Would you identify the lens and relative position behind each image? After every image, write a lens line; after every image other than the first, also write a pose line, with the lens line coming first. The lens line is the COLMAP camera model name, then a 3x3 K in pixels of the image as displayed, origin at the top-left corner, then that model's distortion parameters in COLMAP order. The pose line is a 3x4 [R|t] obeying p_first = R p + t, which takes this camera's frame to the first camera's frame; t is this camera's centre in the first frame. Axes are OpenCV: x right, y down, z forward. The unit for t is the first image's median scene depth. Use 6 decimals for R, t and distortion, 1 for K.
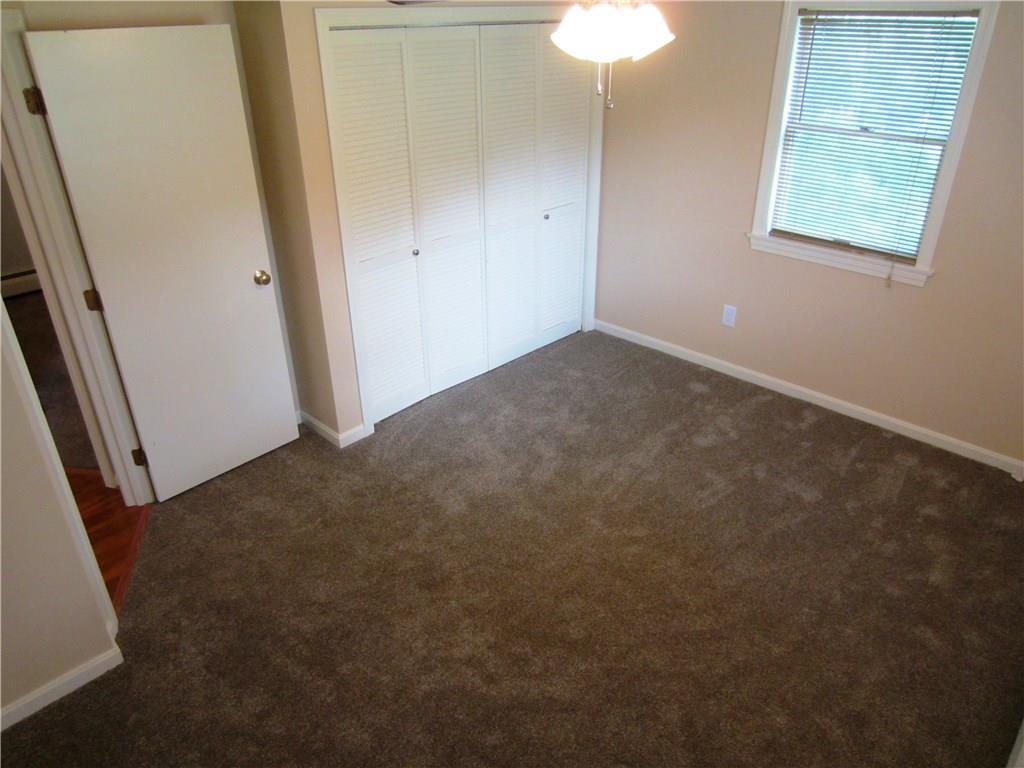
lens RADIAL K [[724.5, 0, 512.0], [0, 724.5, 384.0], [0, 0, 1]] dist [-0.001669, -0.000379]
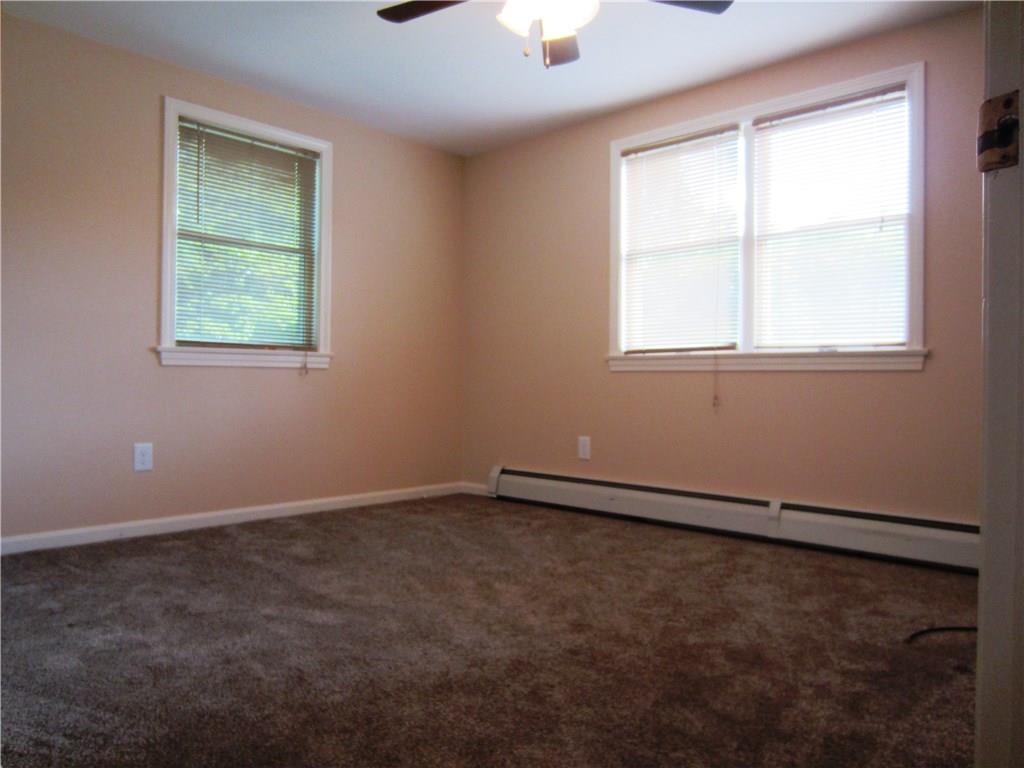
lens RADIAL K [[739.2, 0, 512.0], [0, 739.2, 384.0], [0, 0, 1]] dist [0.001457, 0.000598]
pose [[-0.027571, 0.005008, 0.999607, -0.606743], [0.461799, 0.886946, 0.008293, 0.015726], [-0.886556, 0.461846, -0.026767, 0.750465]]
